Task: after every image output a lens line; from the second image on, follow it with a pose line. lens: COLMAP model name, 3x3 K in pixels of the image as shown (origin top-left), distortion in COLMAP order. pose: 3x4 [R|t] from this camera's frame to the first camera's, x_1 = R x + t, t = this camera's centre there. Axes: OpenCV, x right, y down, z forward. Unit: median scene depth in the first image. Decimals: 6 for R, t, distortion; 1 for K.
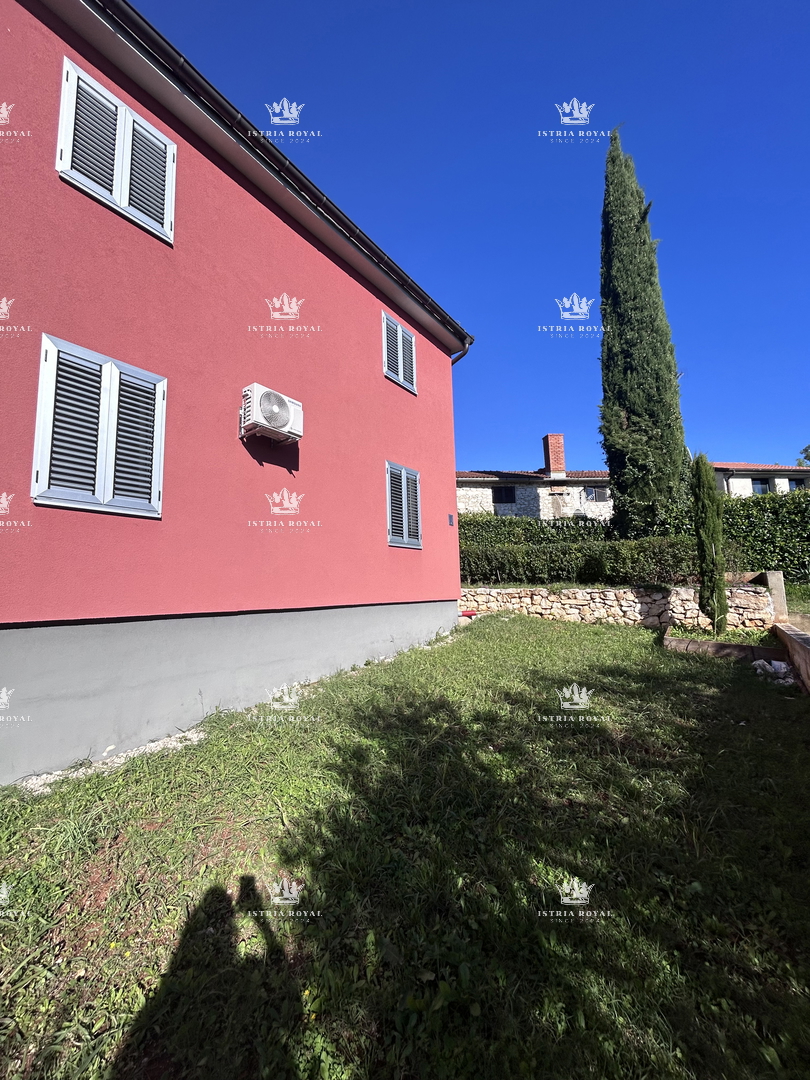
lens RADIAL K [[435.3, 0, 402.5], [0, 435.3, 540.6], [0, 0, 1]] dist [0.000953, 0.001022]
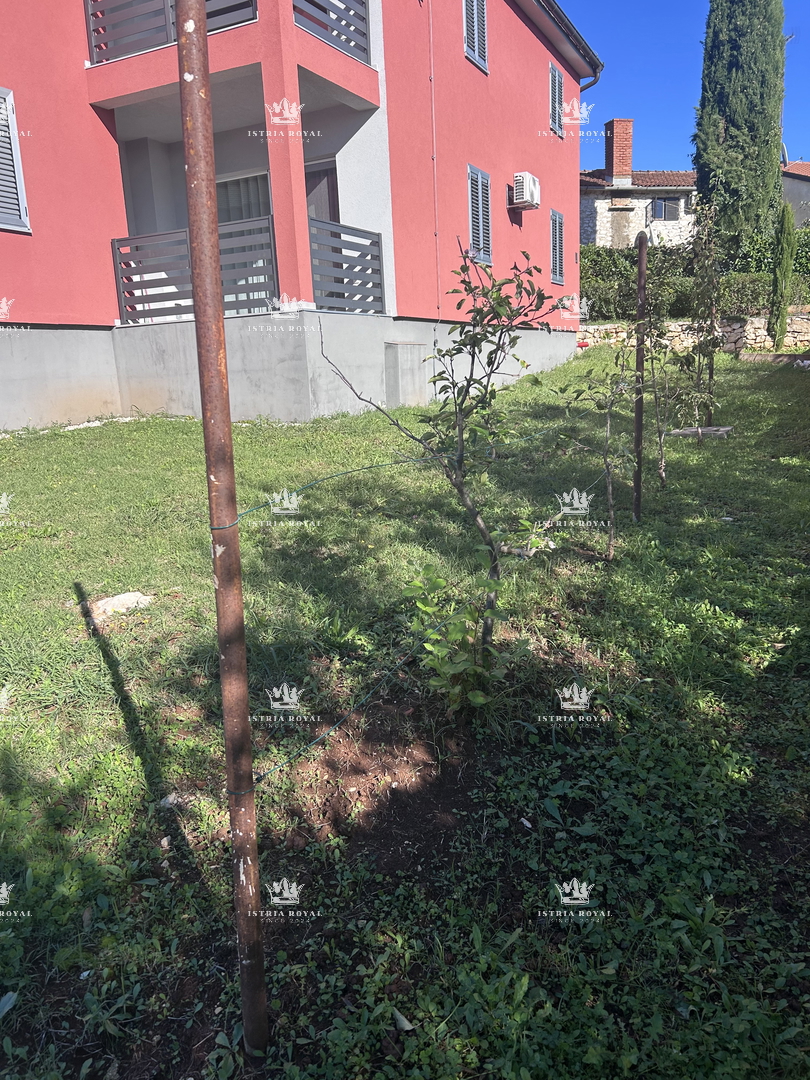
lens RADIAL K [[817.3, 0, 401.2], [0, 817.3, 541.9], [0, 0, 1]] dist [0.060085, -0.057104]
pose [[0.983214, -0.052960, 0.174601, -0.551758], [-0.004948, 0.948855, 0.315672, -0.016552], [-0.182390, -0.311237, 0.932666, -0.837360]]
